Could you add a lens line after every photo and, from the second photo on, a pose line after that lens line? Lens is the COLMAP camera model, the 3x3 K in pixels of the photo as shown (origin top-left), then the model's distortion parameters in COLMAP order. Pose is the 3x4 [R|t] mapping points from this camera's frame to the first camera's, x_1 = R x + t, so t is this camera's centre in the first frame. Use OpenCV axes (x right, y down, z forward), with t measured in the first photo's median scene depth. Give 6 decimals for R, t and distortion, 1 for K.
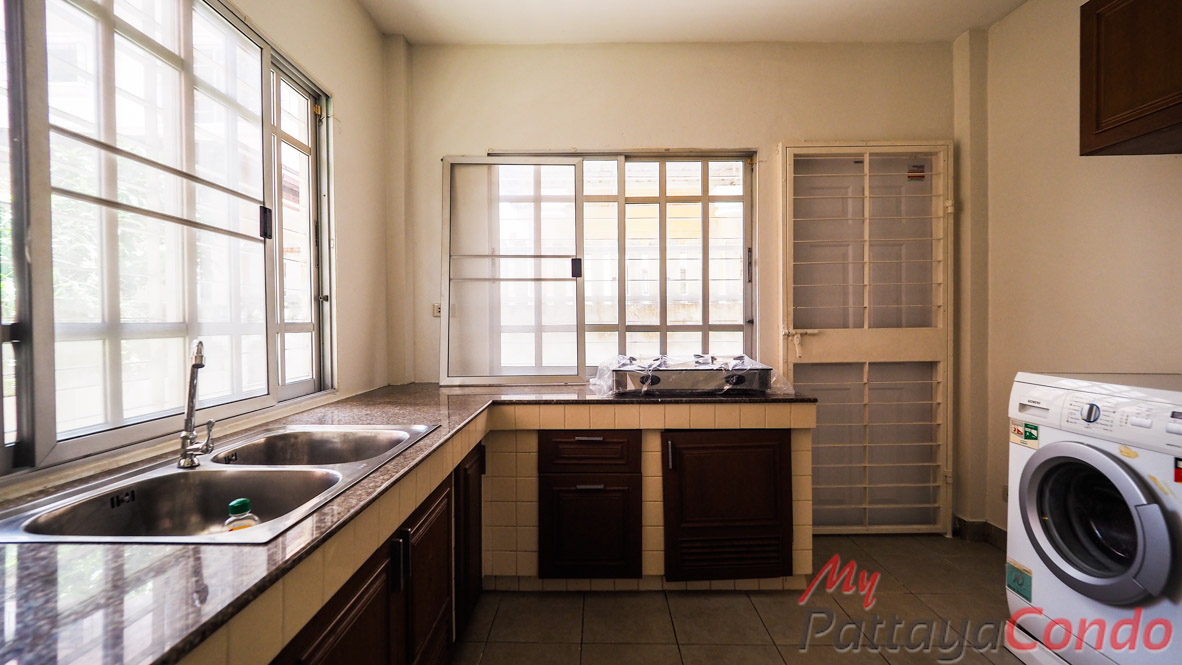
lens RADIAL K [[493.9, 0, 576.0], [0, 493.9, 330.5], [0, 0, 1]] dist [-0.001901, -0.000762]
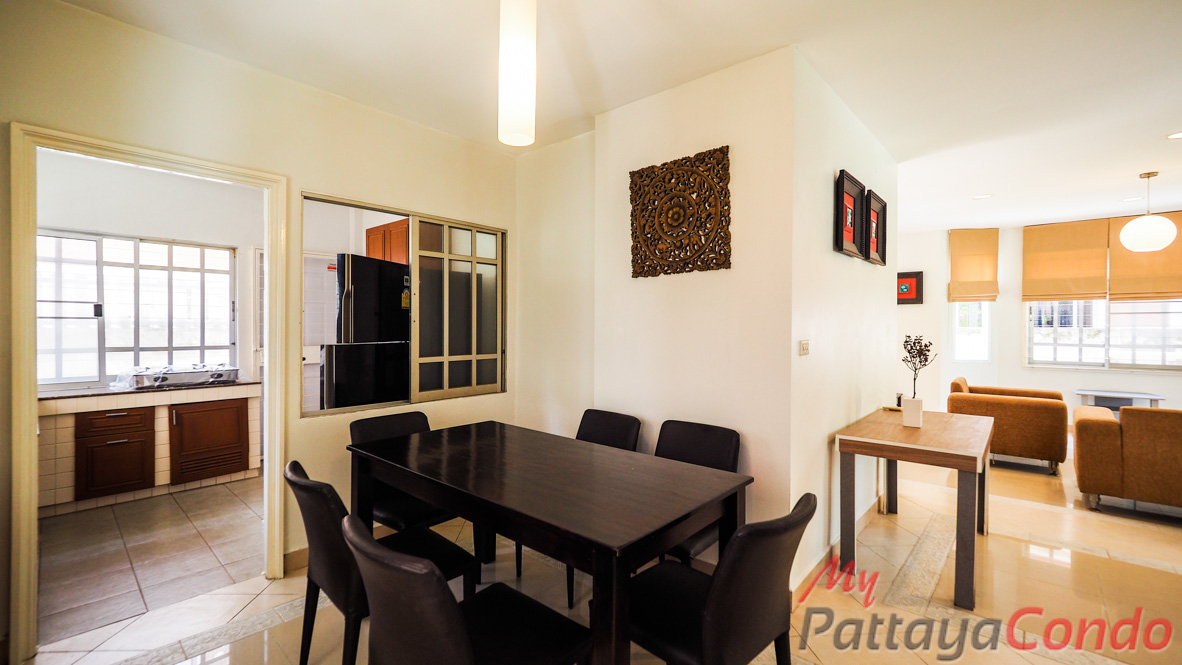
lens RADIAL K [[493.9, 0, 576.0], [0, 493.9, 330.5], [0, 0, 1]] dist [-0.001901, -0.000762]
pose [[0.649856, 0.006951, 0.760026, -0.216450], [-0.000249, 0.999960, -0.008932, -0.056903], [-0.760057, 0.005615, 0.649832, -1.225519]]
